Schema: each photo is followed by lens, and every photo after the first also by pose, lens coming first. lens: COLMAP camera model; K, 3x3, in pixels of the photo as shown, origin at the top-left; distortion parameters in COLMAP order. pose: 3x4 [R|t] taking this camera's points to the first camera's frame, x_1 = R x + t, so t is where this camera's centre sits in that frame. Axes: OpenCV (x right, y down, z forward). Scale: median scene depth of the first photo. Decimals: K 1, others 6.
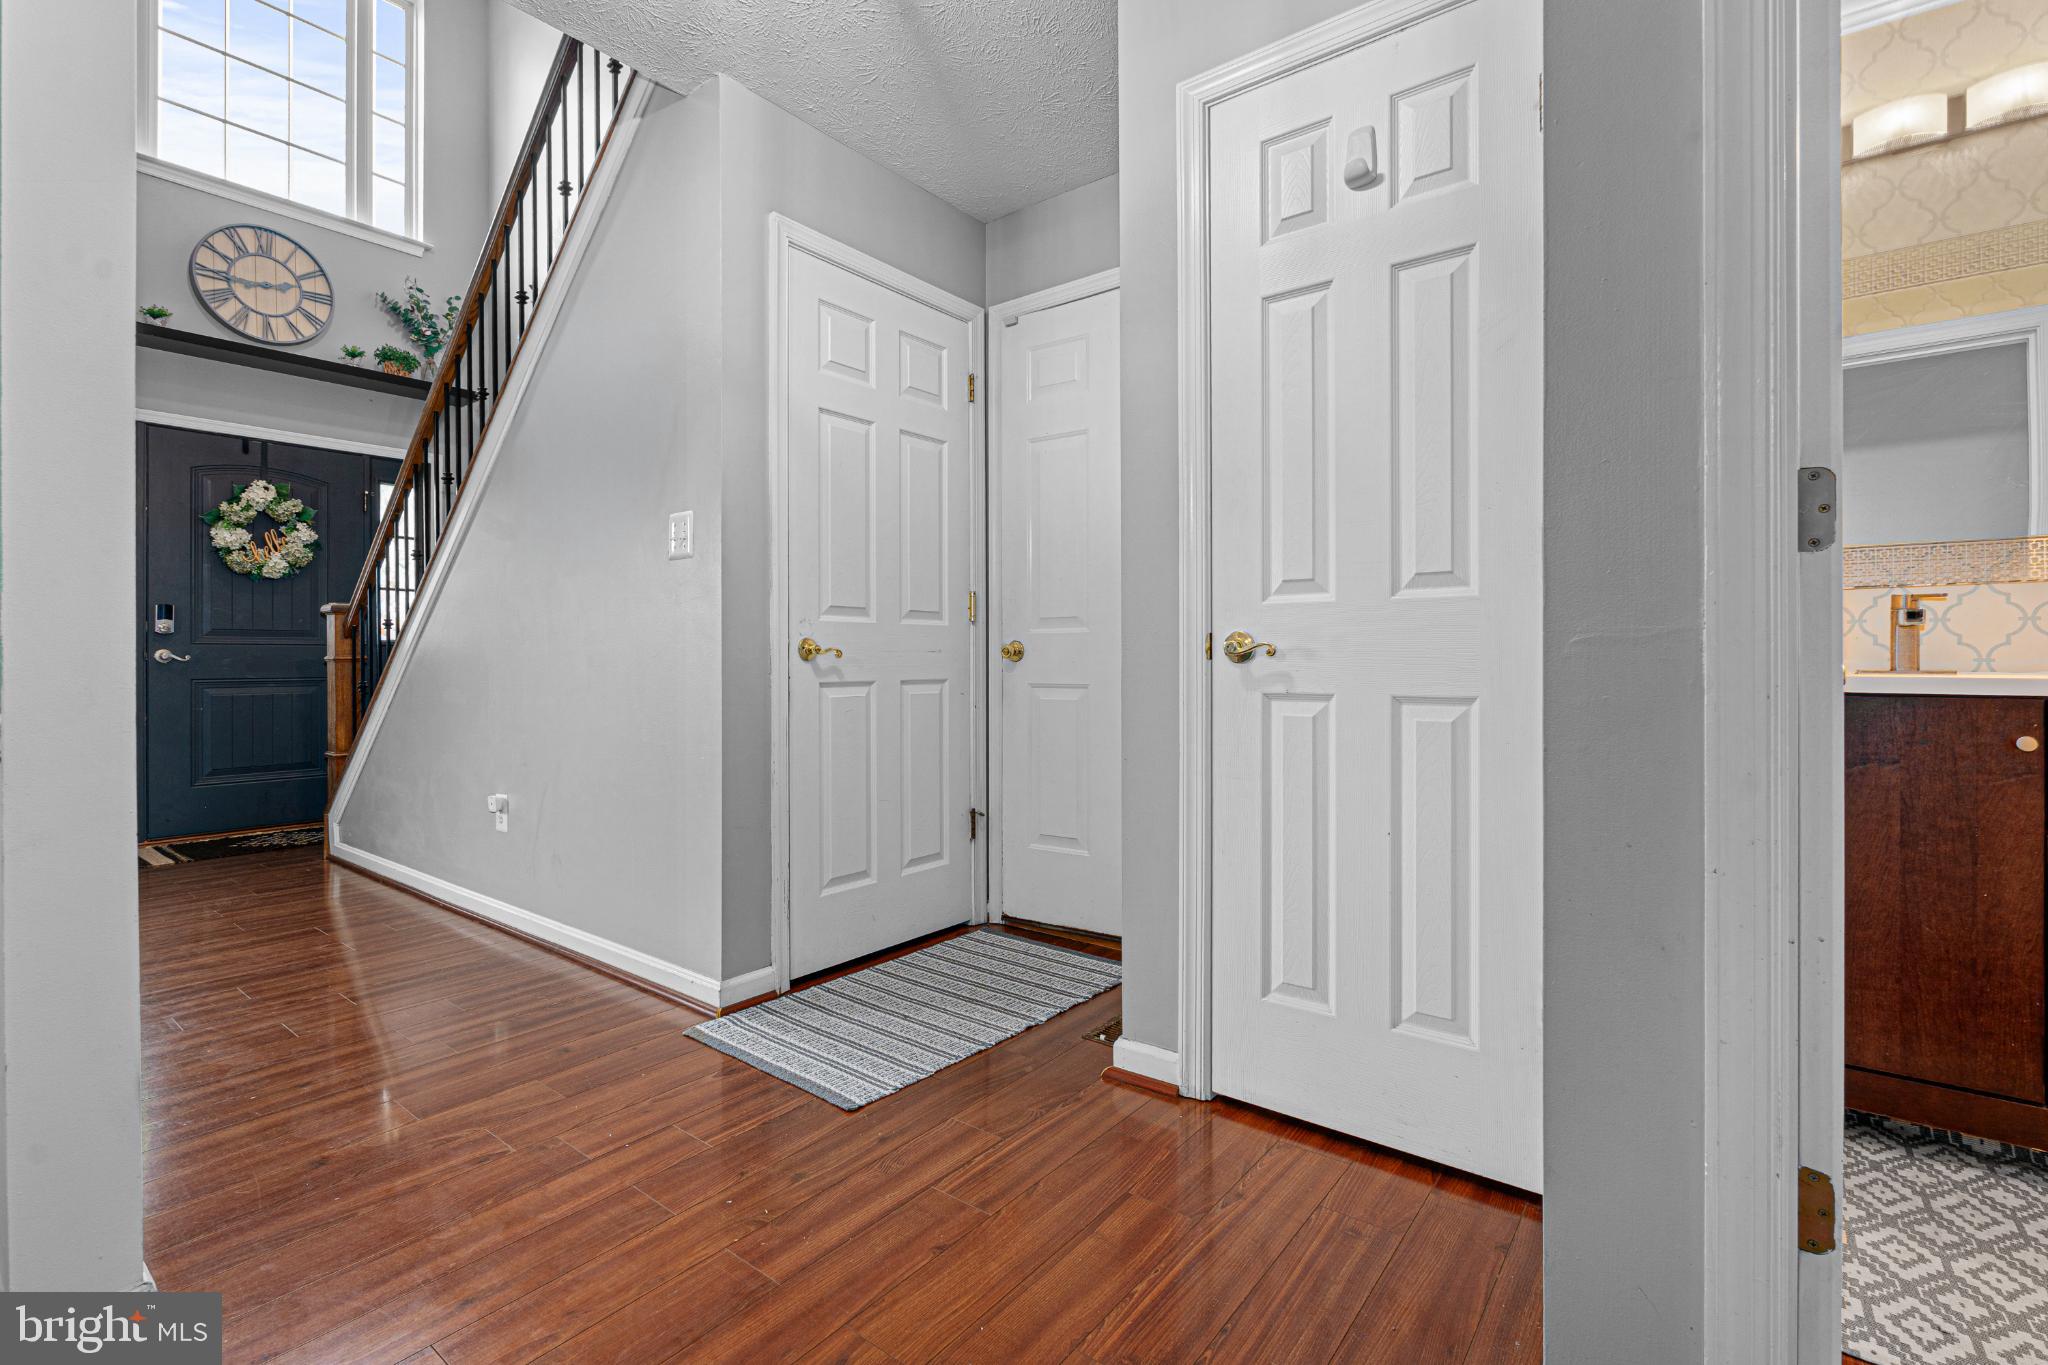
lens RADIAL K [[928.8, 0, 1015.3], [0, 928.8, 656.1], [0, 0, 1]] dist [-0.004149, 0.000717]
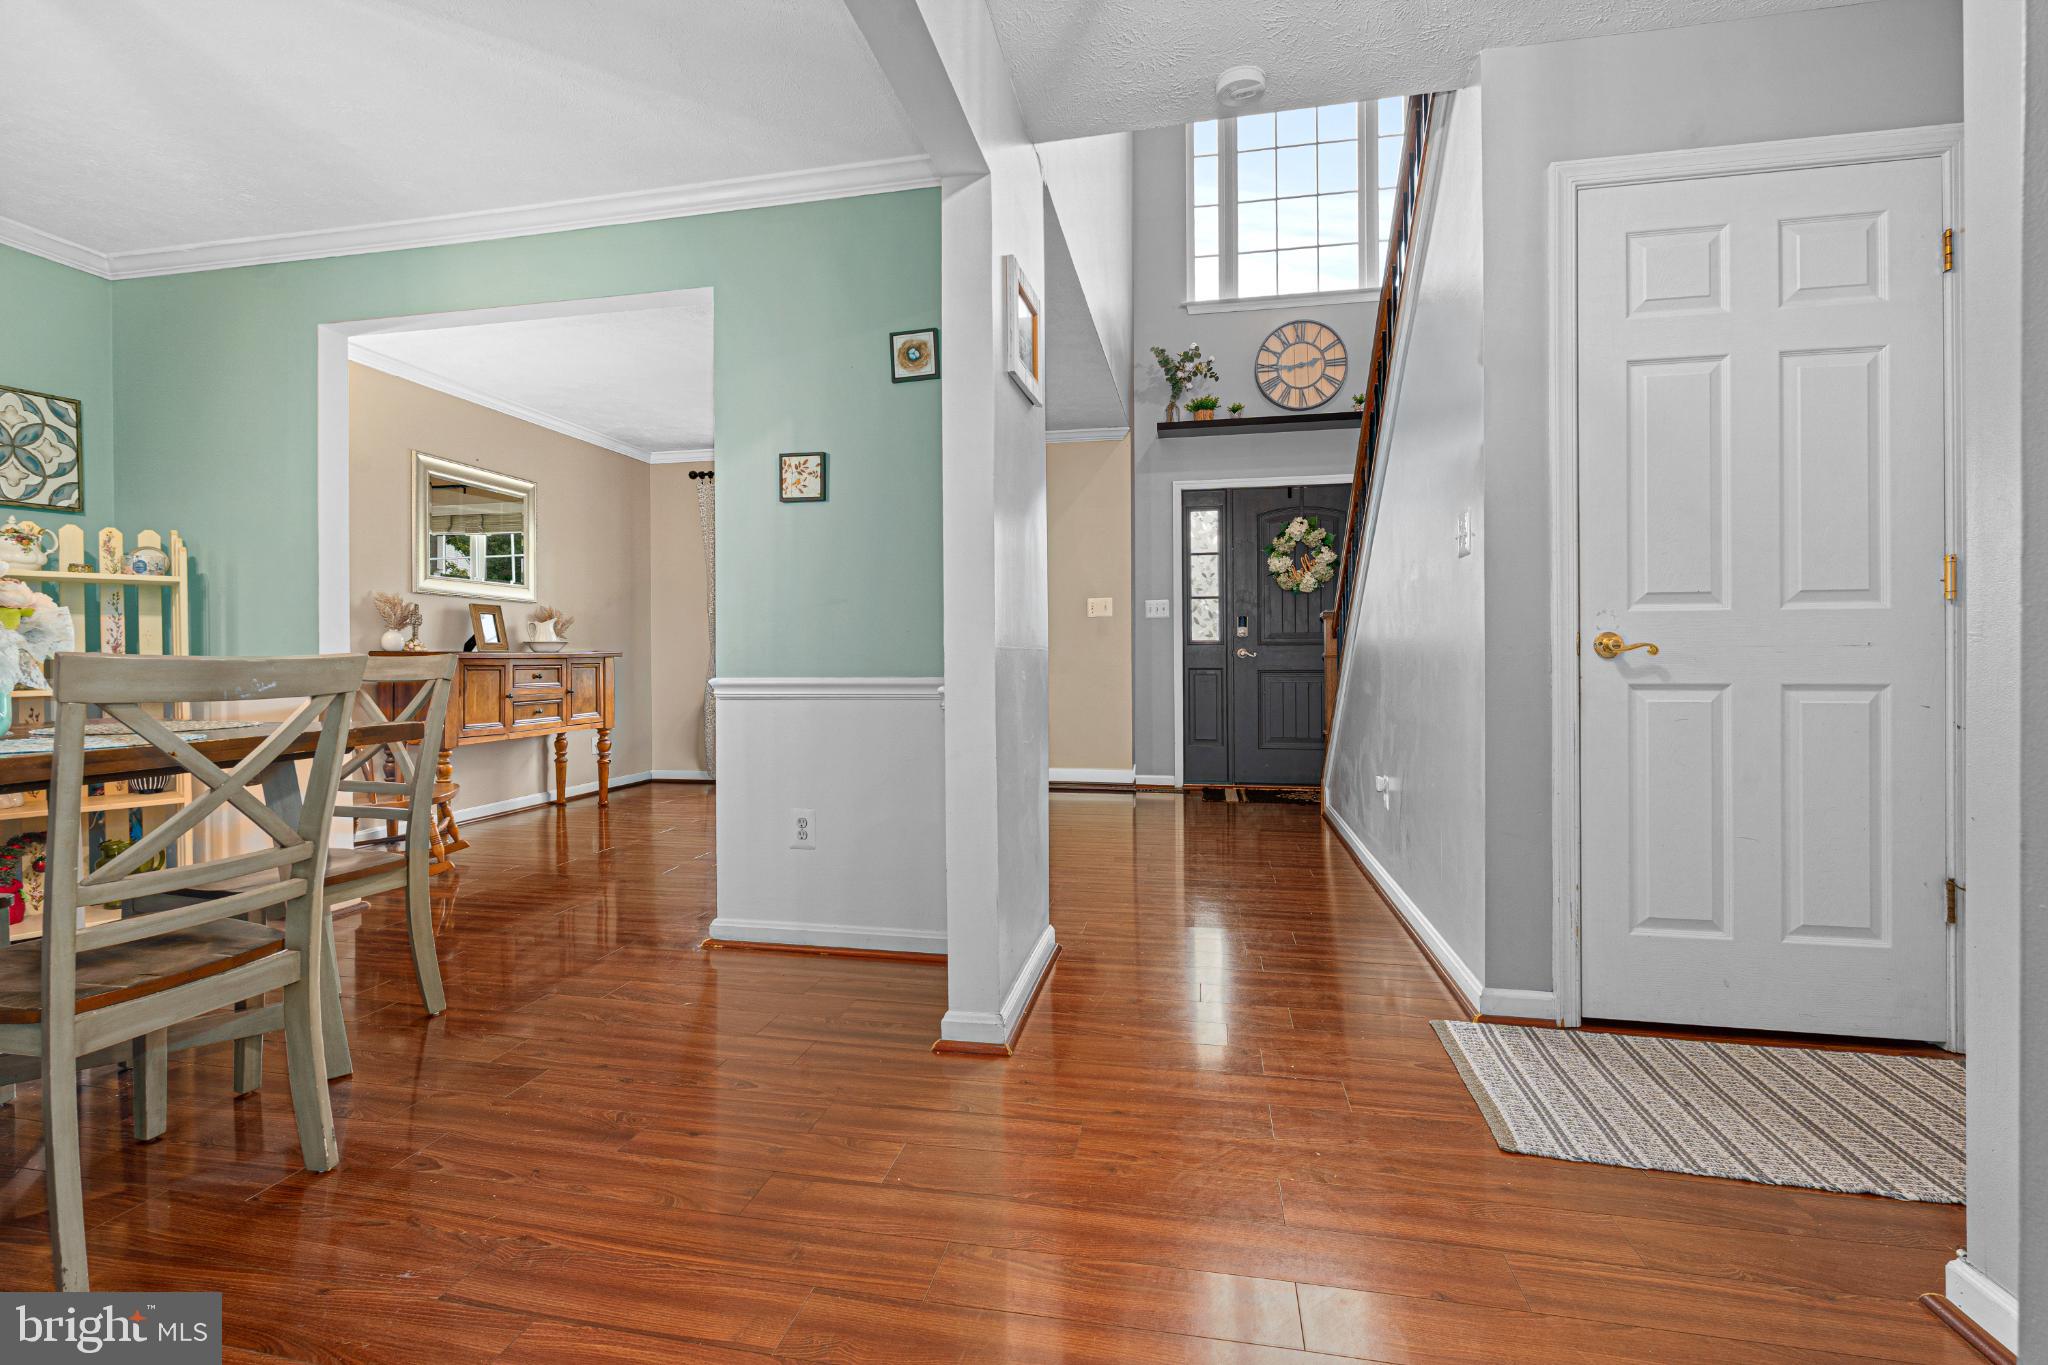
lens RADIAL K [[928.8, 0, 1010.0], [0, 928.8, 660.4], [0, 0, 1]] dist [-0.004149, 0.000717]
pose [[0.441545, 0.002917, -0.897234, 0.326394], [0.007370, 0.999949, 0.006877, -0.003572], [0.897209, -0.009649, 0.441501, 0.122837]]
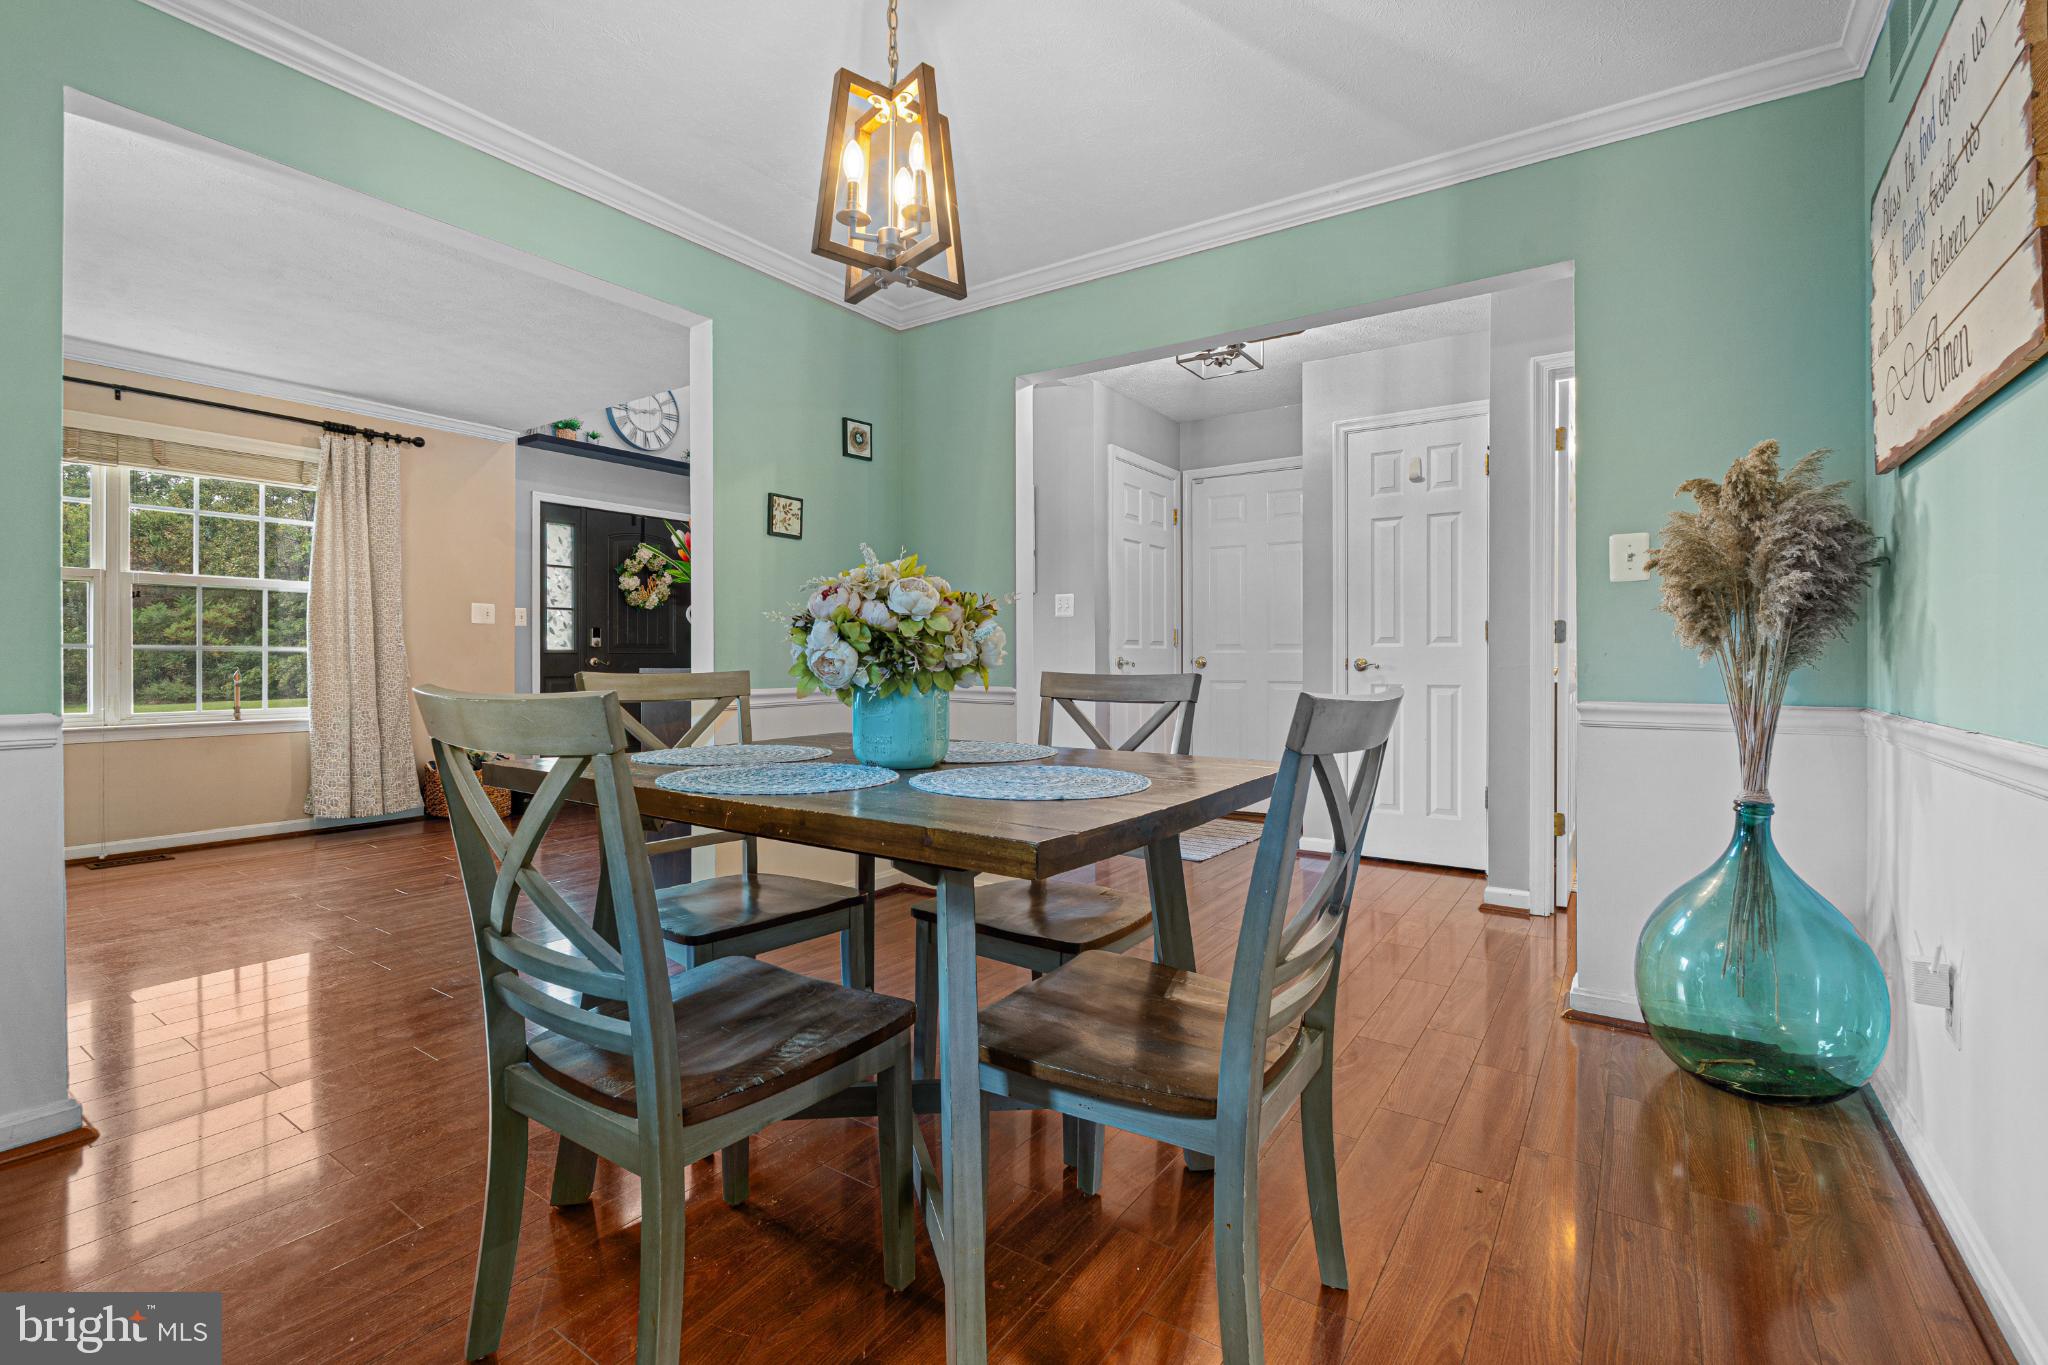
lens RADIAL K [[928.8, 0, 1017.3], [0, 928.8, 657.2], [0, 0, 1]] dist [-0.004149, 0.000717]
pose [[0.997567, 0.001318, 0.069700, -0.612097], [-0.001586, 0.999992, 0.003784, -0.027873], [-0.069694, -0.003885, 0.997561, -0.999551]]
